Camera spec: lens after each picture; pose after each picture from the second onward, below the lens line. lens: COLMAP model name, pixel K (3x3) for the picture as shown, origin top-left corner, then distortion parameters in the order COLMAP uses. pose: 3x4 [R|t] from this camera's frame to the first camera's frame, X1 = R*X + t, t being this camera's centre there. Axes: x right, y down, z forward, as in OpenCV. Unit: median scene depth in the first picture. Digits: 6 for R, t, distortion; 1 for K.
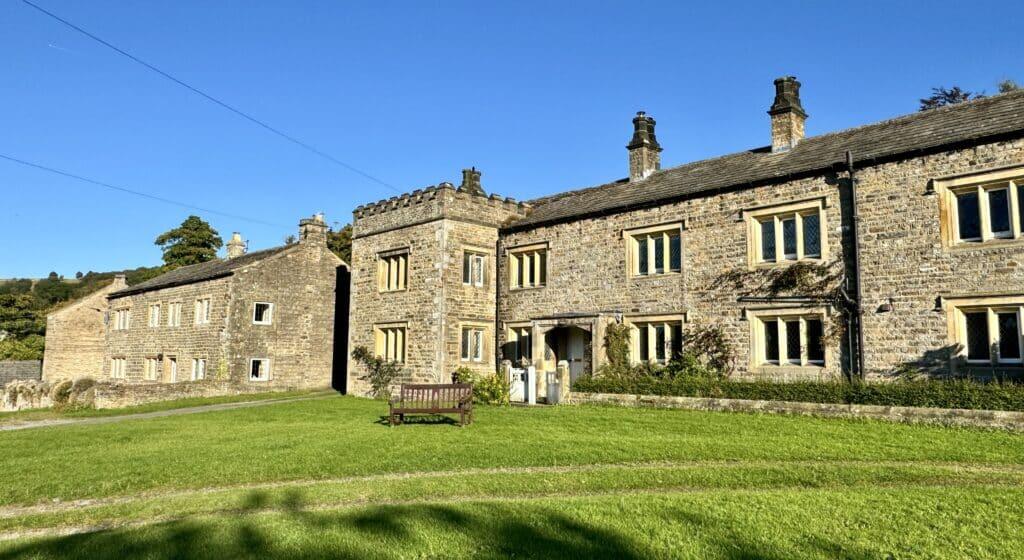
lens RADIAL K [[683.6, 0, 510.7], [0, 683.6, 280.5], [0, 0, 1]] dist [0.001926, 0.000223]
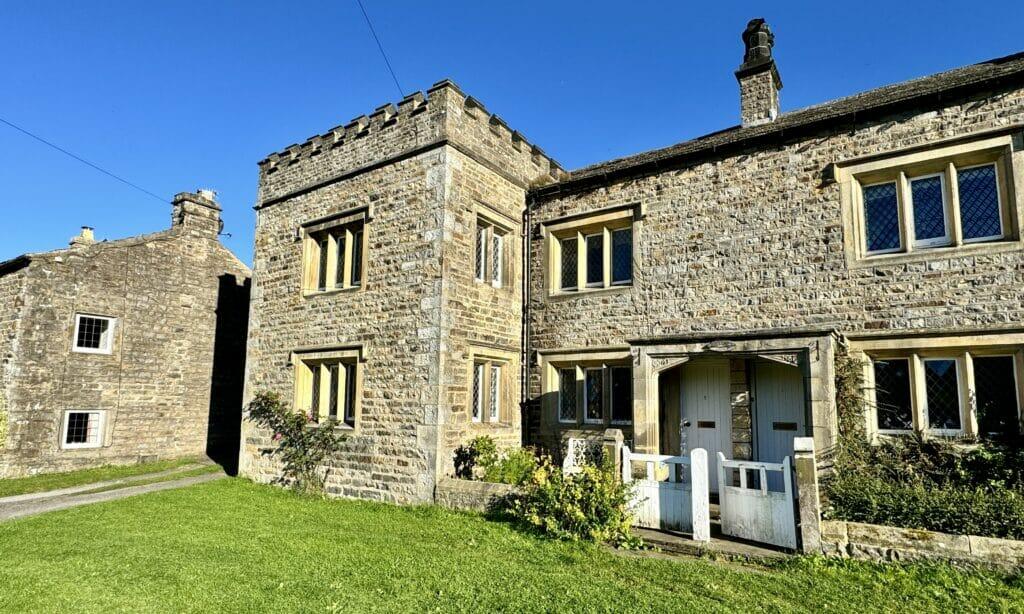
lens RADIAL K [[540.1, 0, 511.7], [0, 540.1, 344.2], [0, 0, 1]] dist [0.001229, -0.000512]
pose [[0.980738, 0.027312, 0.193408, -0.117441], [-0.029401, 0.999536, 0.007941, 0.051119], [-0.193102, -0.013474, 0.981086, 0.567575]]
